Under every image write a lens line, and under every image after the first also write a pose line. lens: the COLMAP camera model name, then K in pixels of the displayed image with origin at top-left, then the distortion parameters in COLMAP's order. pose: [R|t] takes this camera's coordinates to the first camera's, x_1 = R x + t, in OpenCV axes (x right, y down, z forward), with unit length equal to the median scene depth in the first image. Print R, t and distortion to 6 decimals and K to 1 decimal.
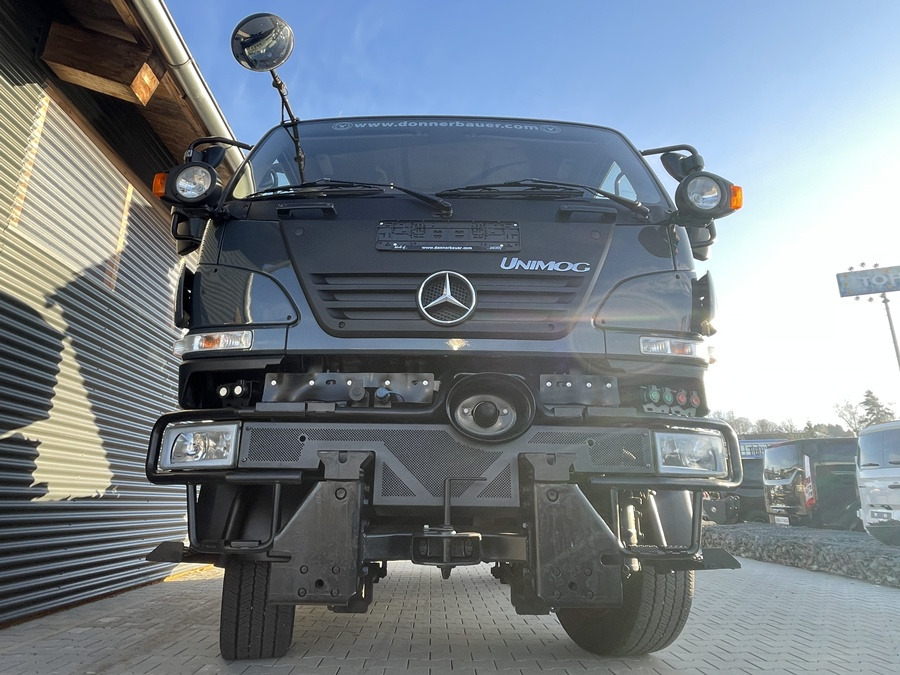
lens RADIAL K [[557.8, 0, 448.7], [0, 557.8, 325.2], [0, 0, 1]] dist [-0.000096, -0.000724]
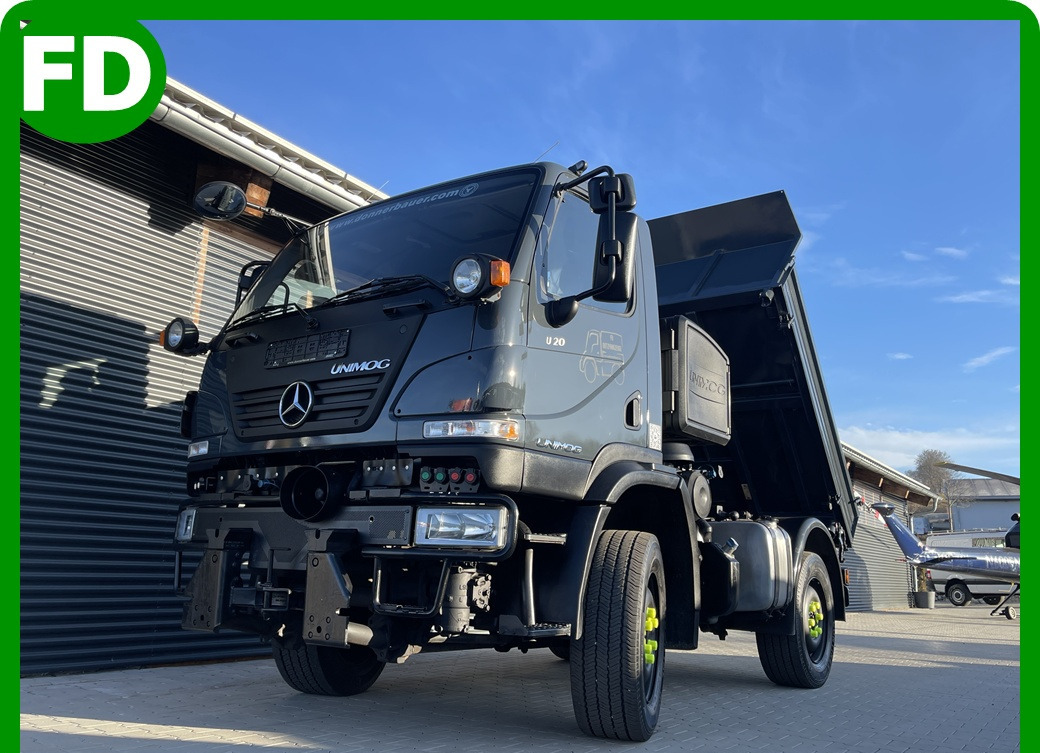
lens RADIAL K [[856.7, 0, 510.8], [0, 856.7, 376.7], [0, 0, 1]] dist [0.056636, 0.000615]
pose [[0.803530, -0.108669, -0.585261, 1.486567], [0.152177, 0.988025, 0.025478, -0.085307], [0.575483, -0.109536, 0.810445, -0.263671]]
